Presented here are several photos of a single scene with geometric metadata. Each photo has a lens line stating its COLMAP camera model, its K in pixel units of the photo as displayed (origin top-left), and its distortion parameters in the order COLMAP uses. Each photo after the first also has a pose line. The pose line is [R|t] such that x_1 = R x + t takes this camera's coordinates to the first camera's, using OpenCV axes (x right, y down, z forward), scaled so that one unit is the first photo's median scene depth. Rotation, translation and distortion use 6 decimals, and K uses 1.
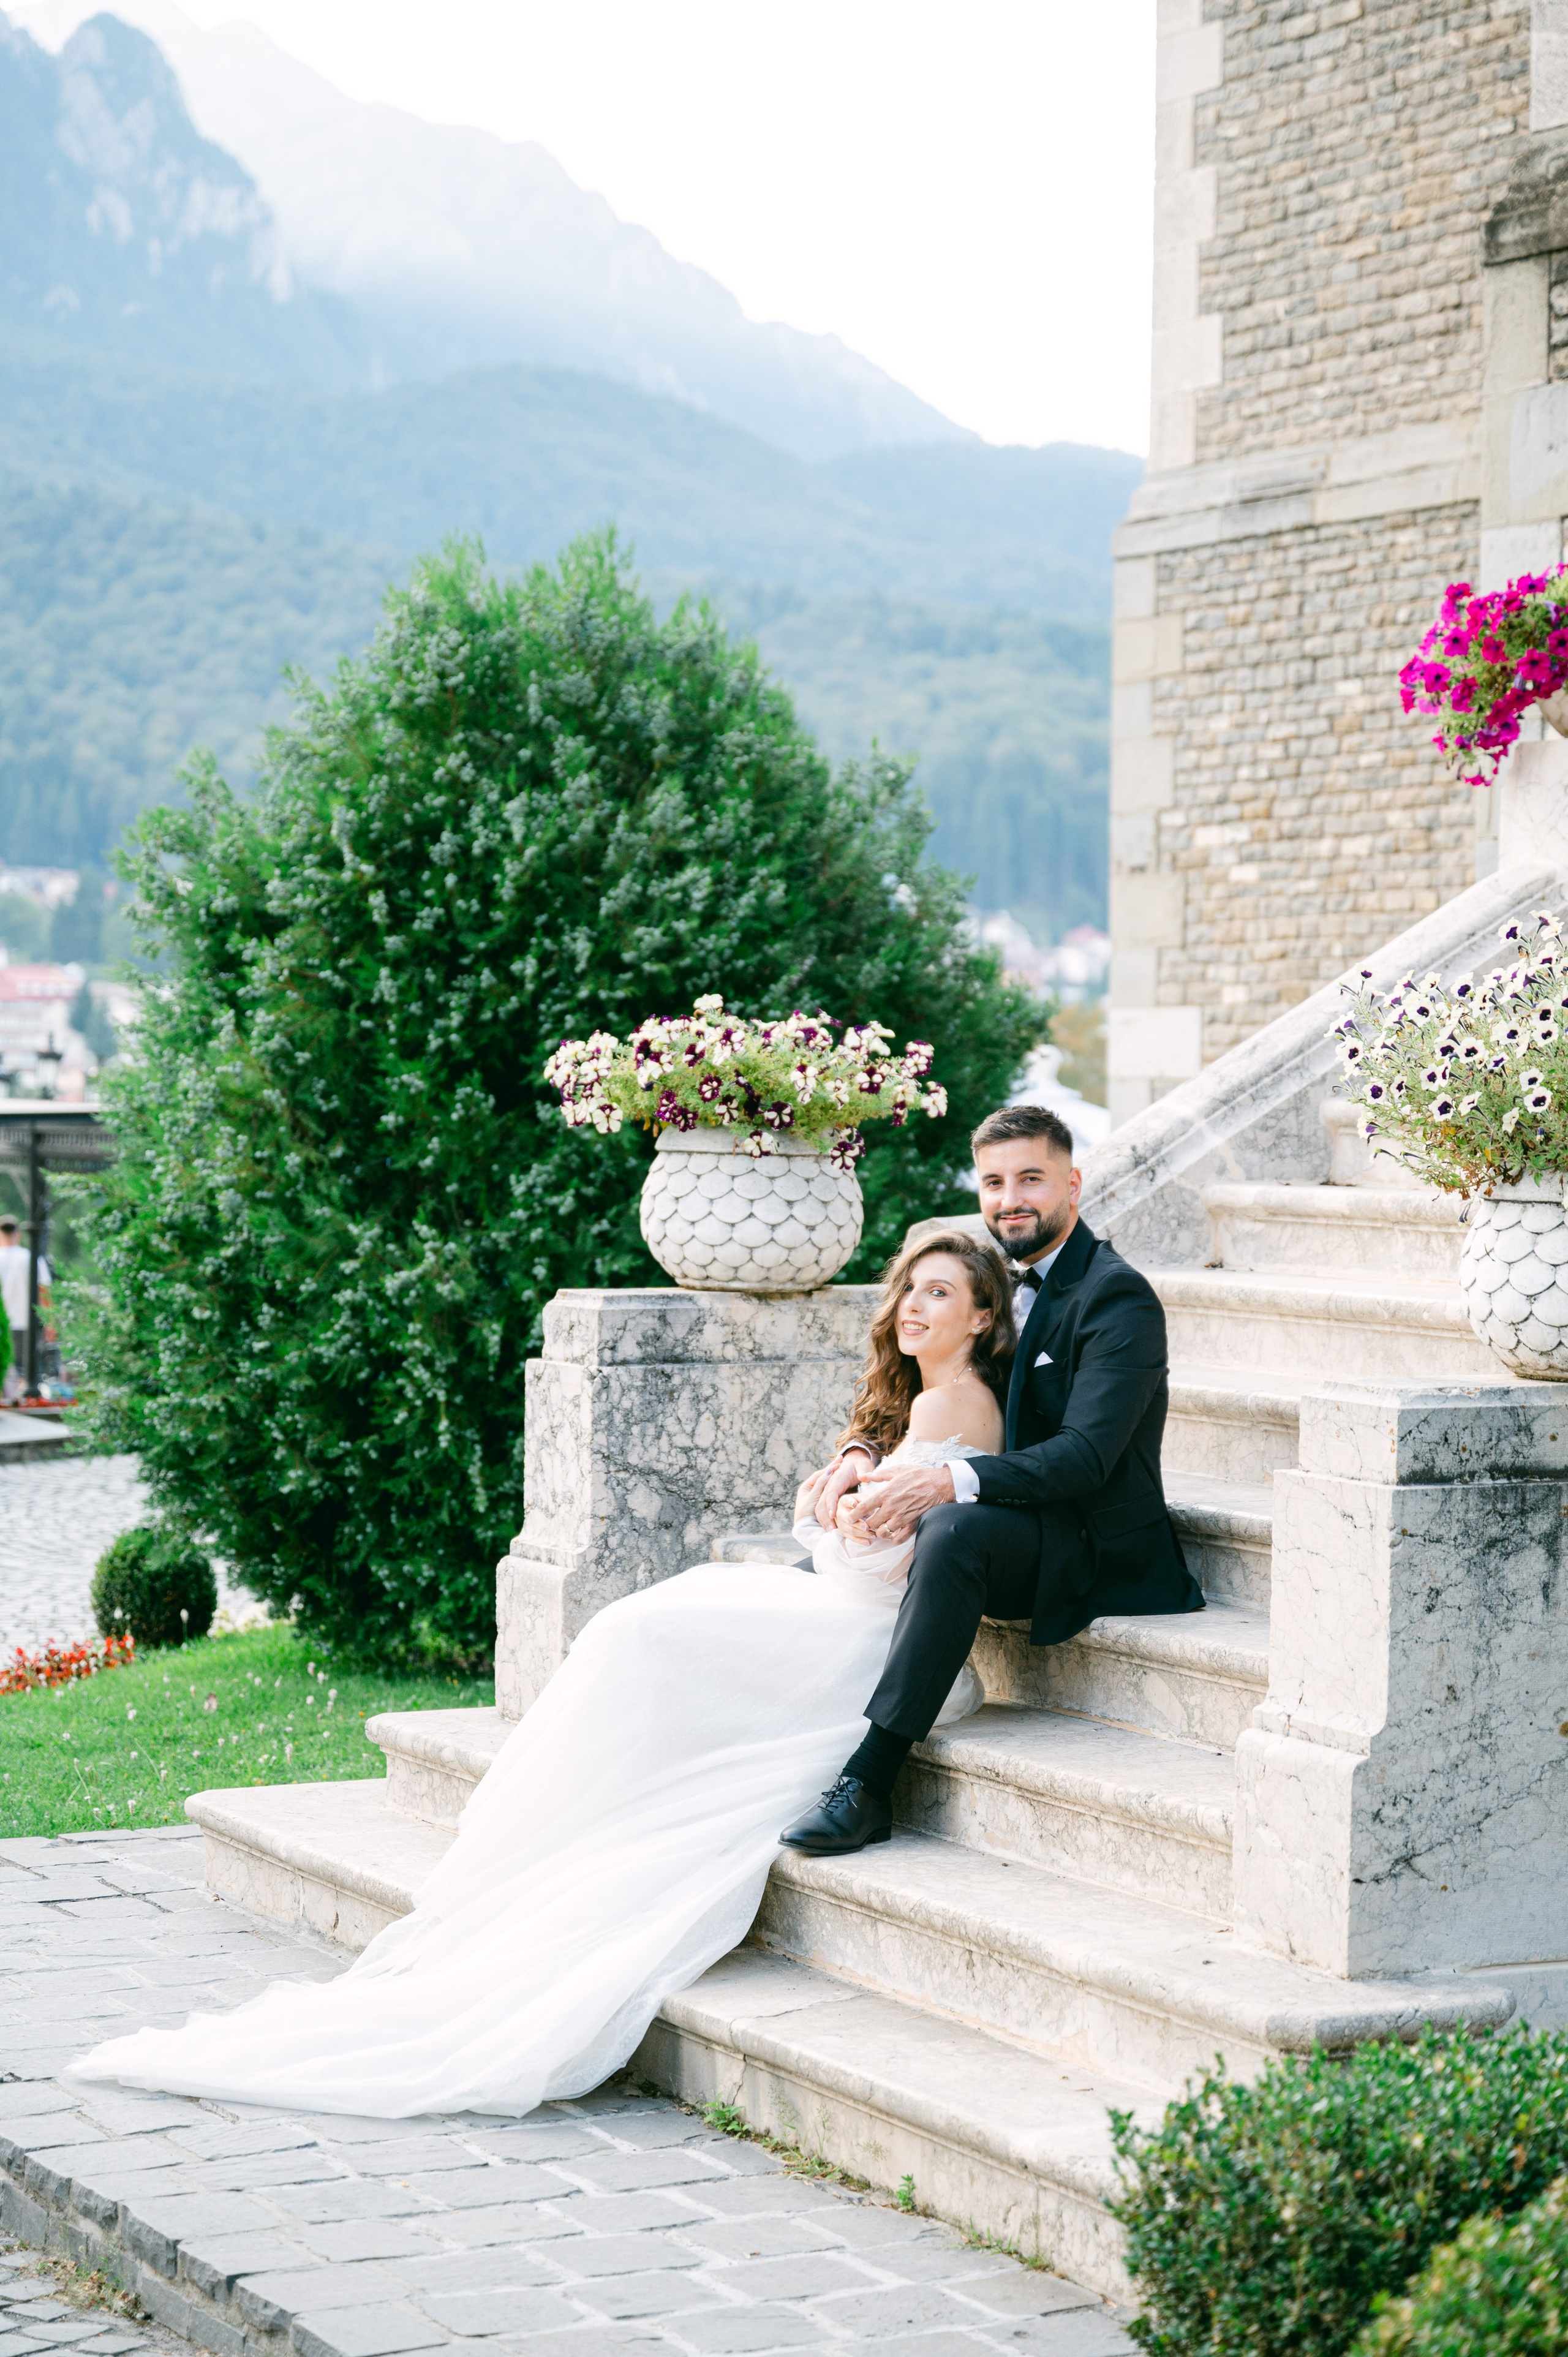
lens RADIAL K [[5031.2, 0, 757.3], [0, 5031.2, 1111.4], [0, 0, 1]] dist [0.017846, -0.153057]
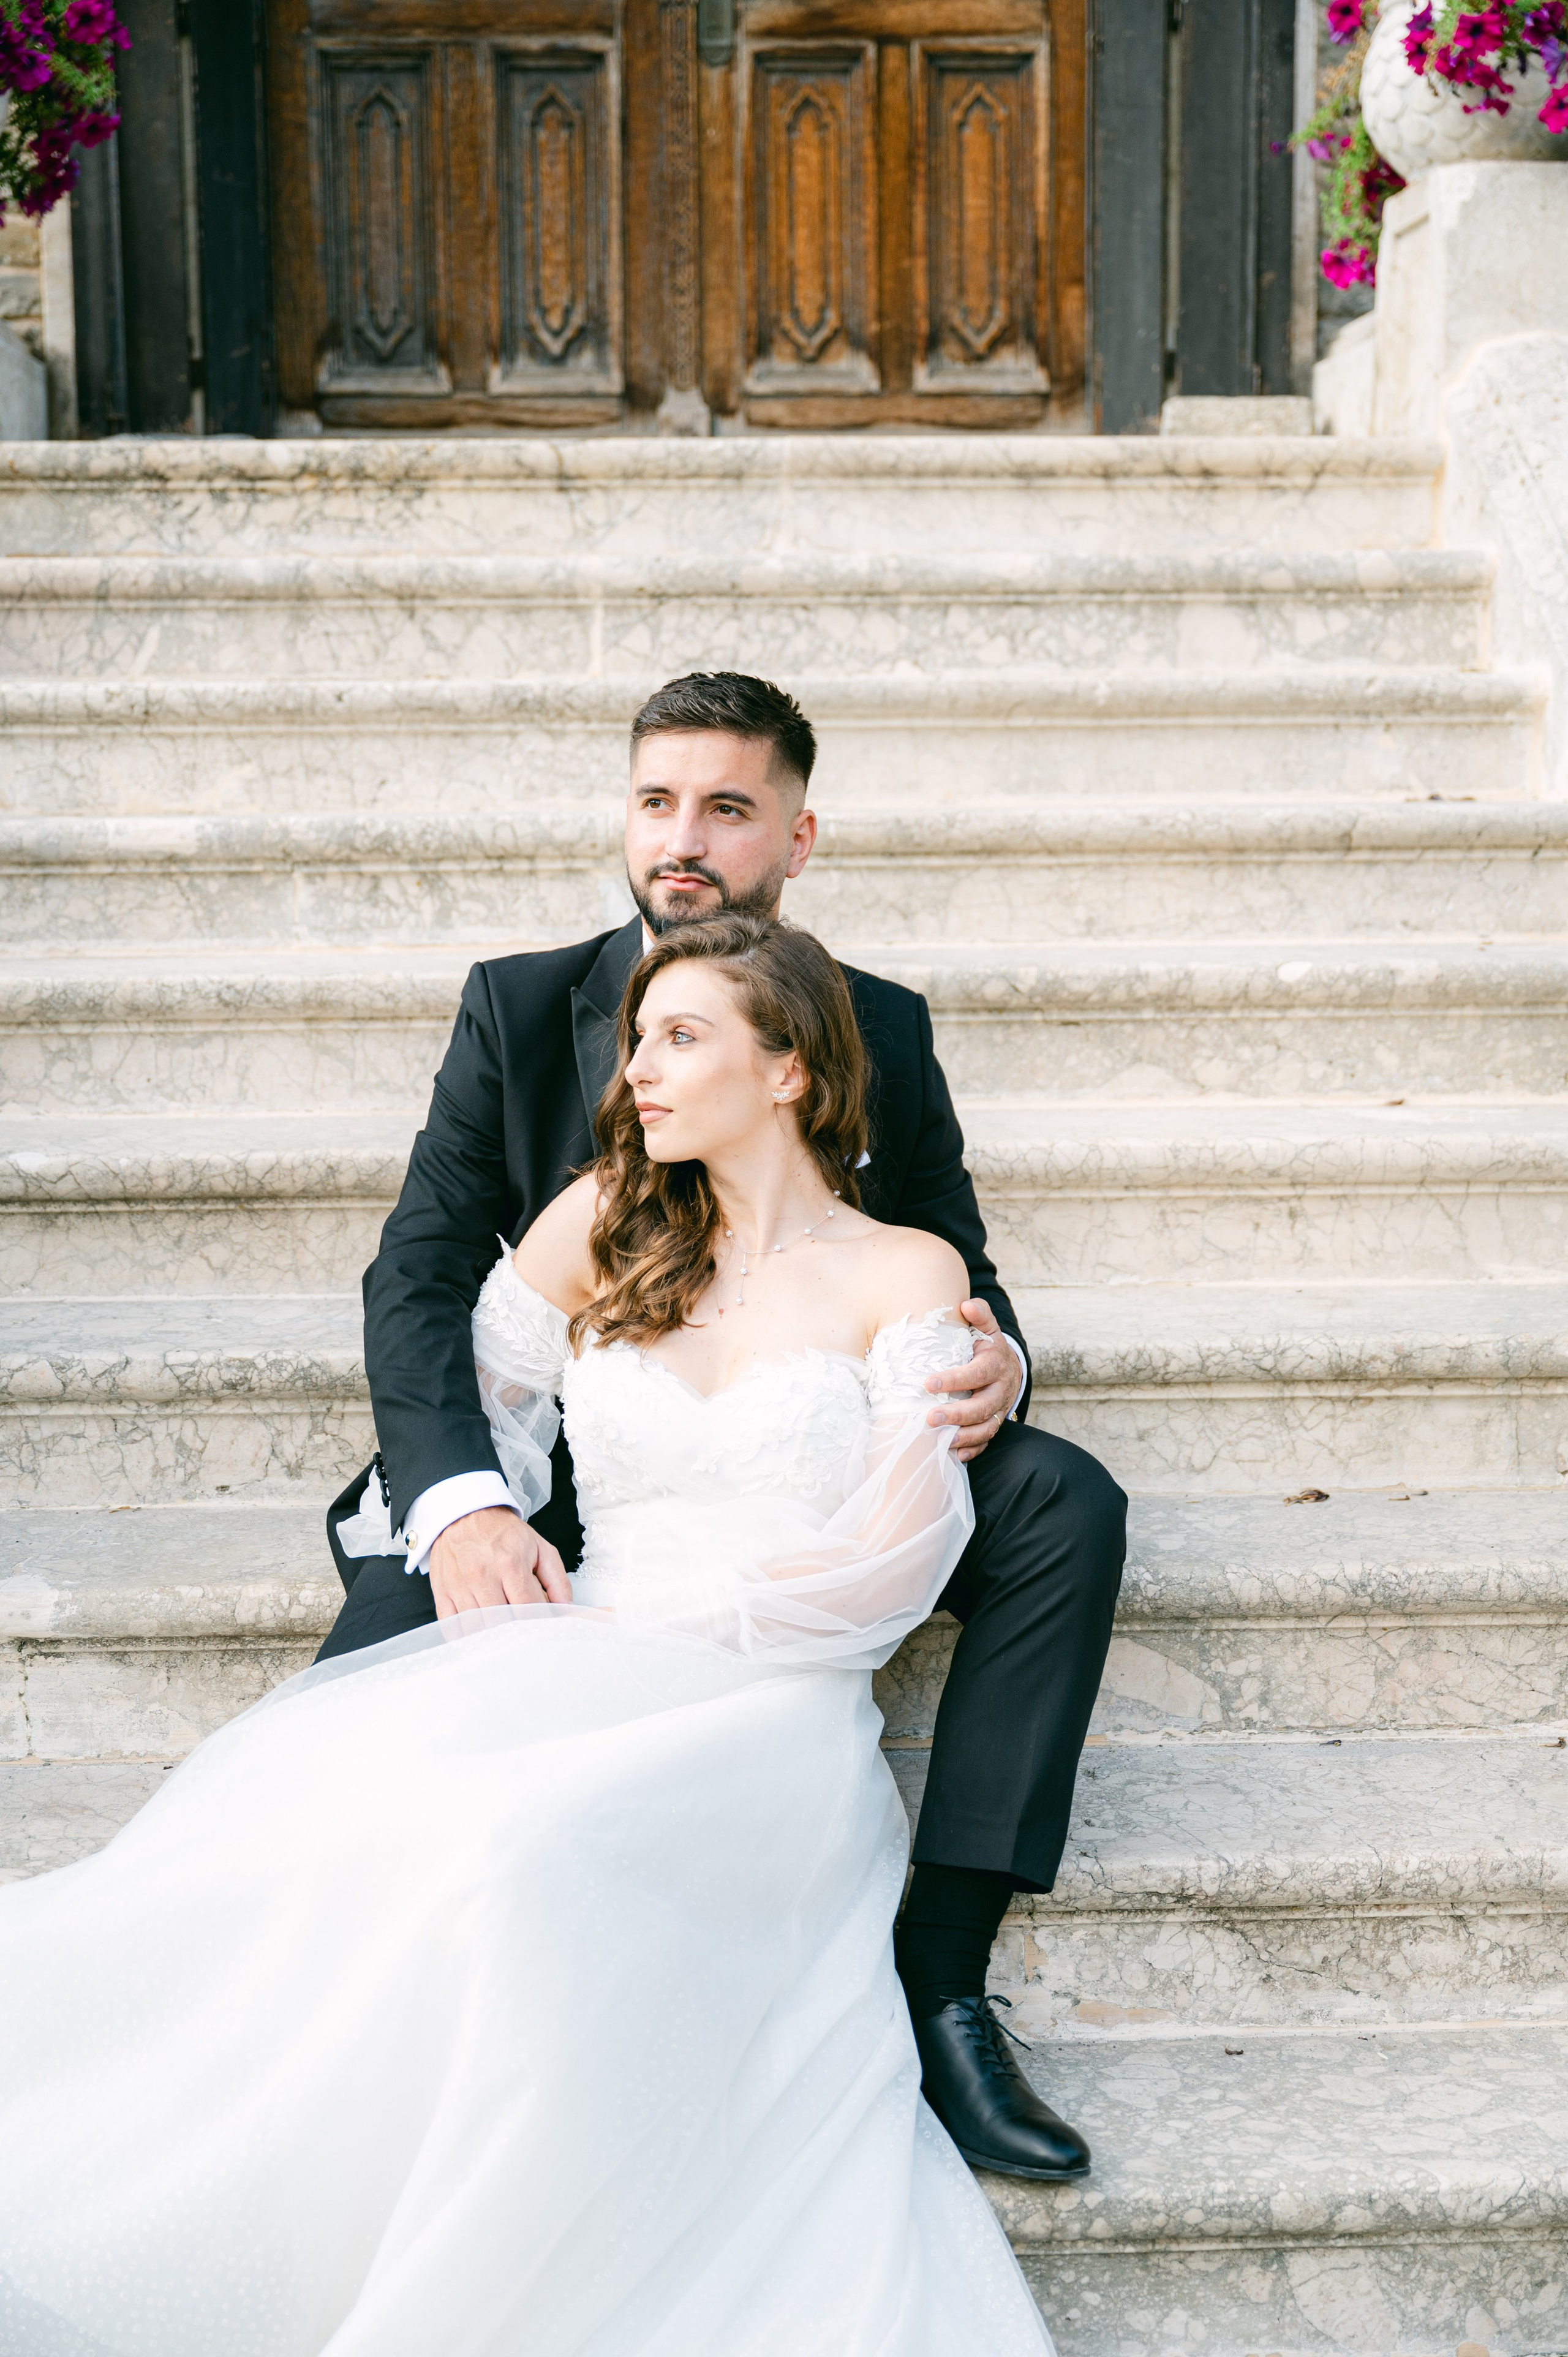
lens RADIAL K [[3364.0, 0, 784.0], [0, 3364.0, 1178.5], [0, 0, 1]] dist [0.005591, -0.046211]
pose [[0.390469, -0.140044, 0.909902, -0.245558], [0.024560, 0.989595, 0.141770, 0.002281], [-0.920288, -0.033009, 0.389846, 0.768775]]
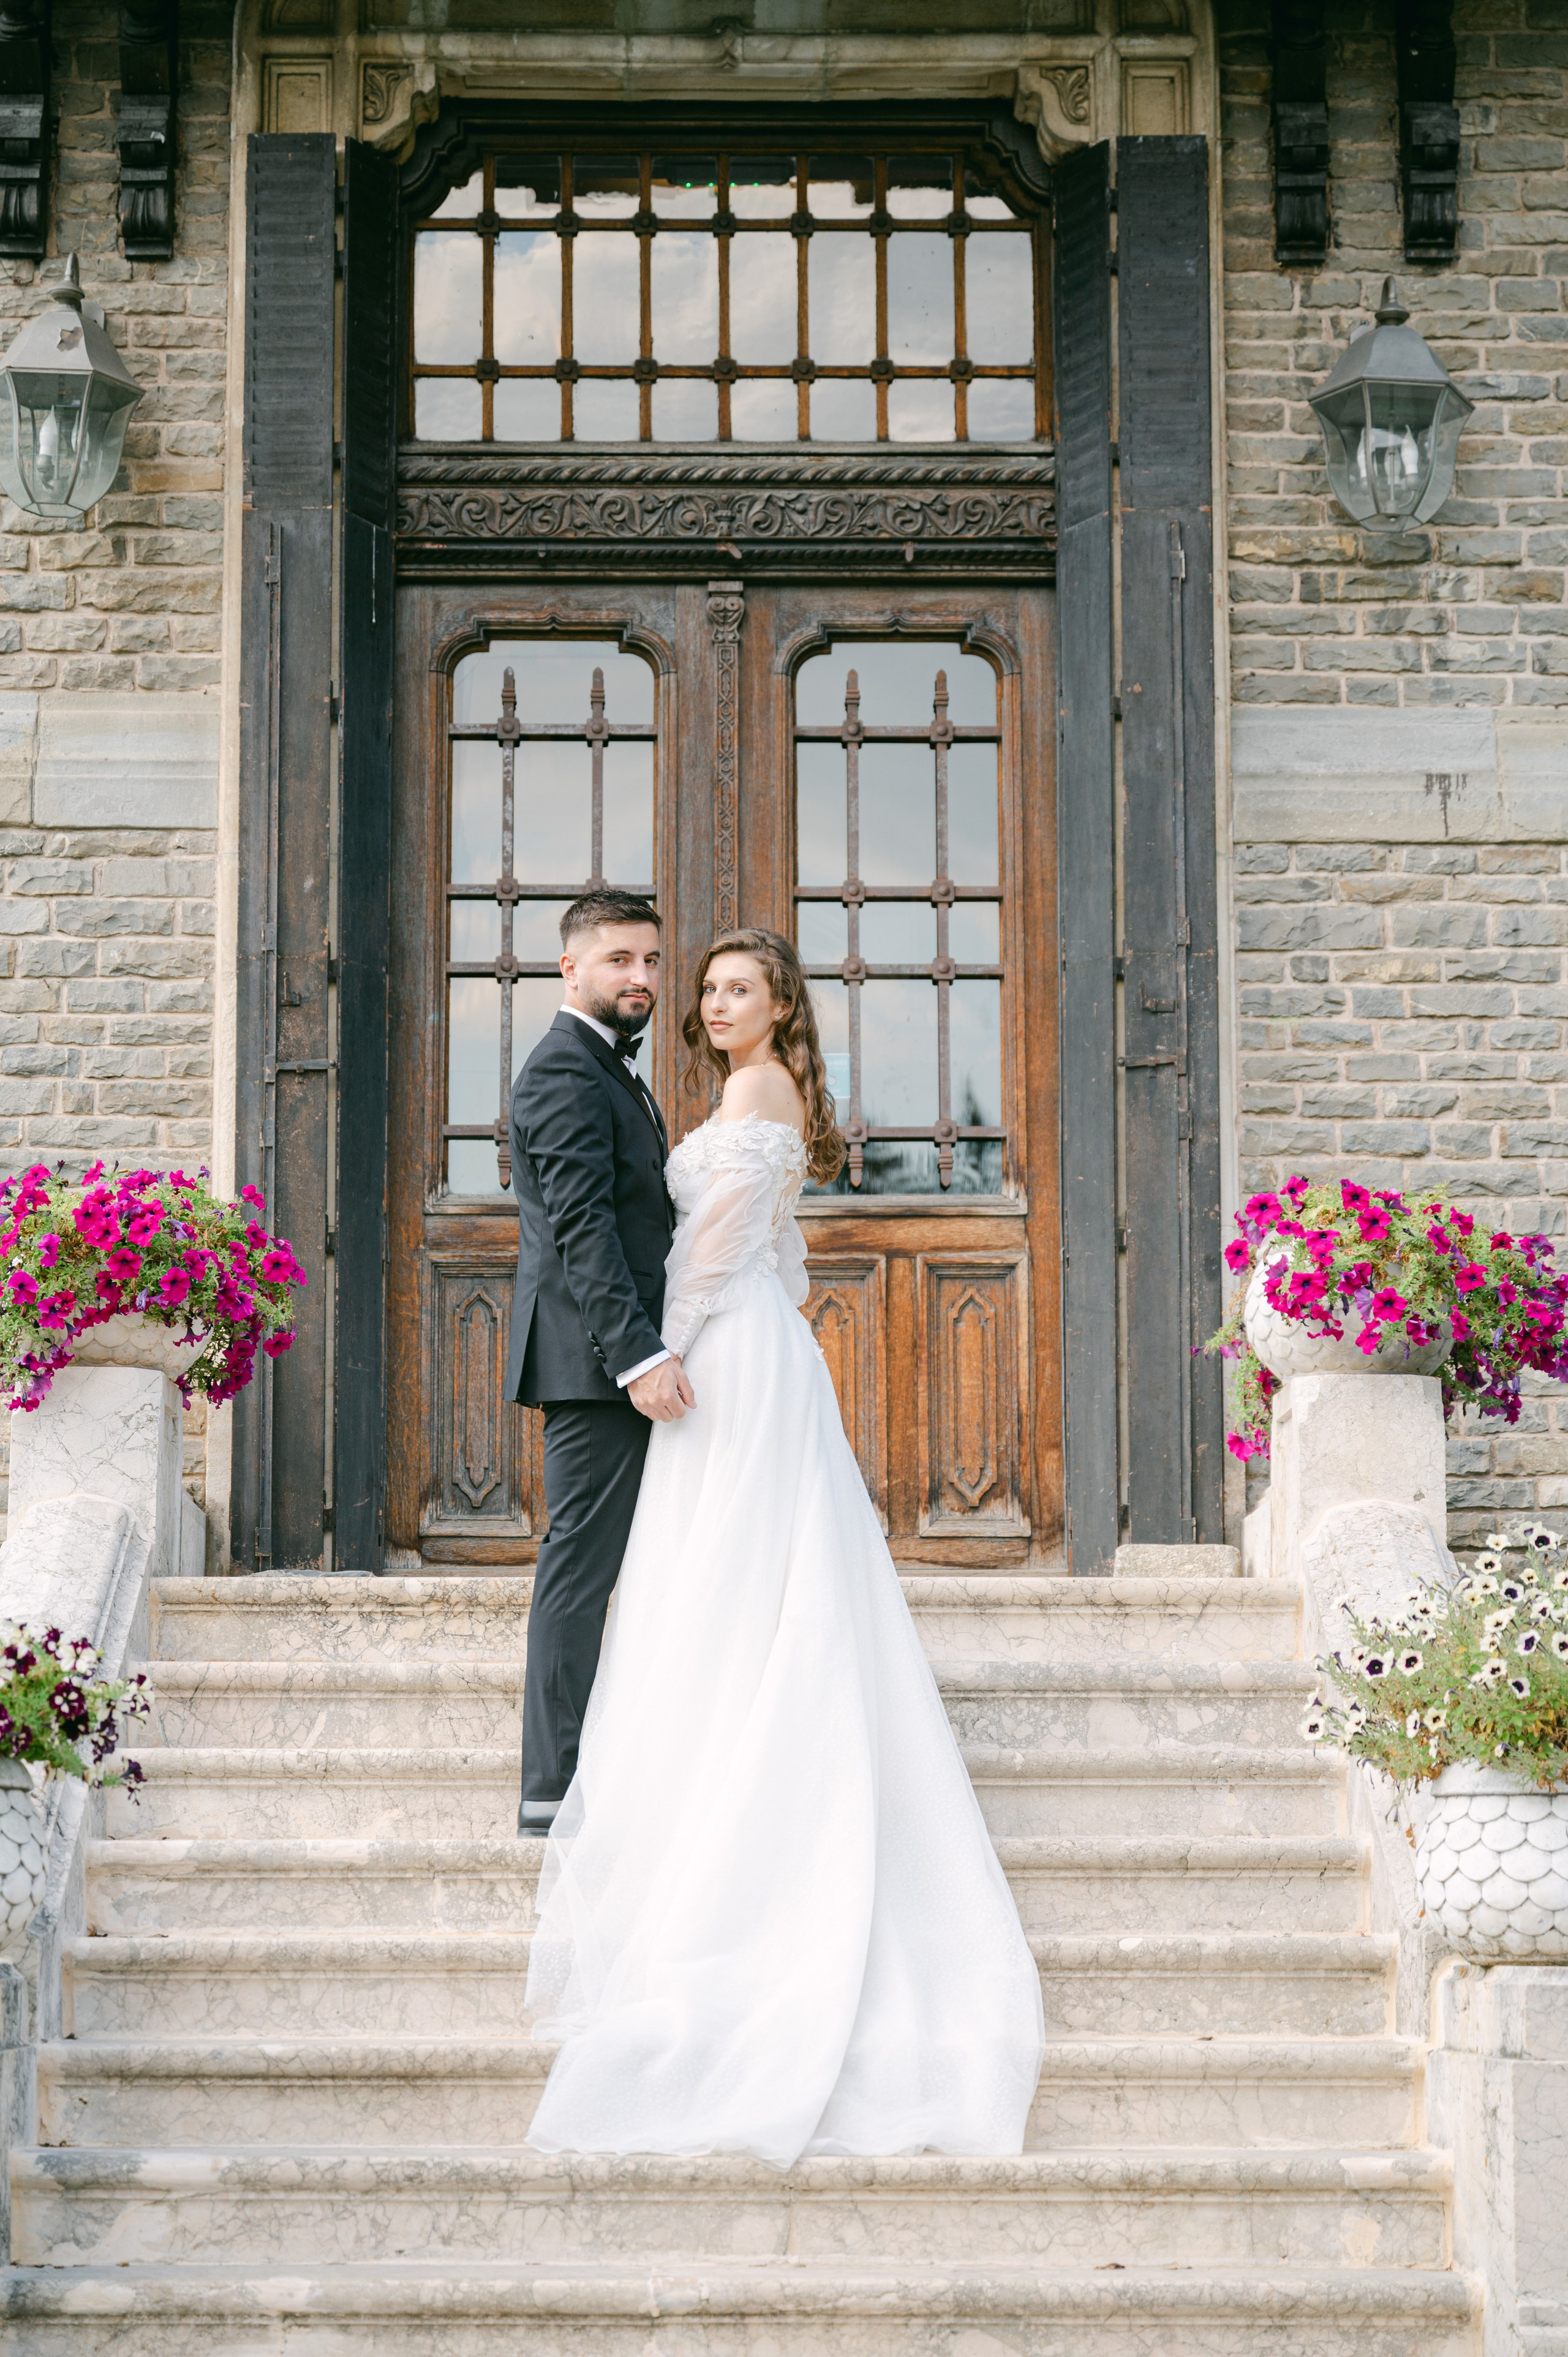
lens RADIAL K [[5031.2, 0, 757.3], [0, 5031.2, 1111.4], [0, 0, 1]] dist [0.017846, -0.153057]
pose [[0.418963, 0.139300, 0.897254, -0.689532], [0.017718, 0.986720, -0.161462, 0.034467], [-0.907830, 0.083544, 0.410931, 0.554568]]
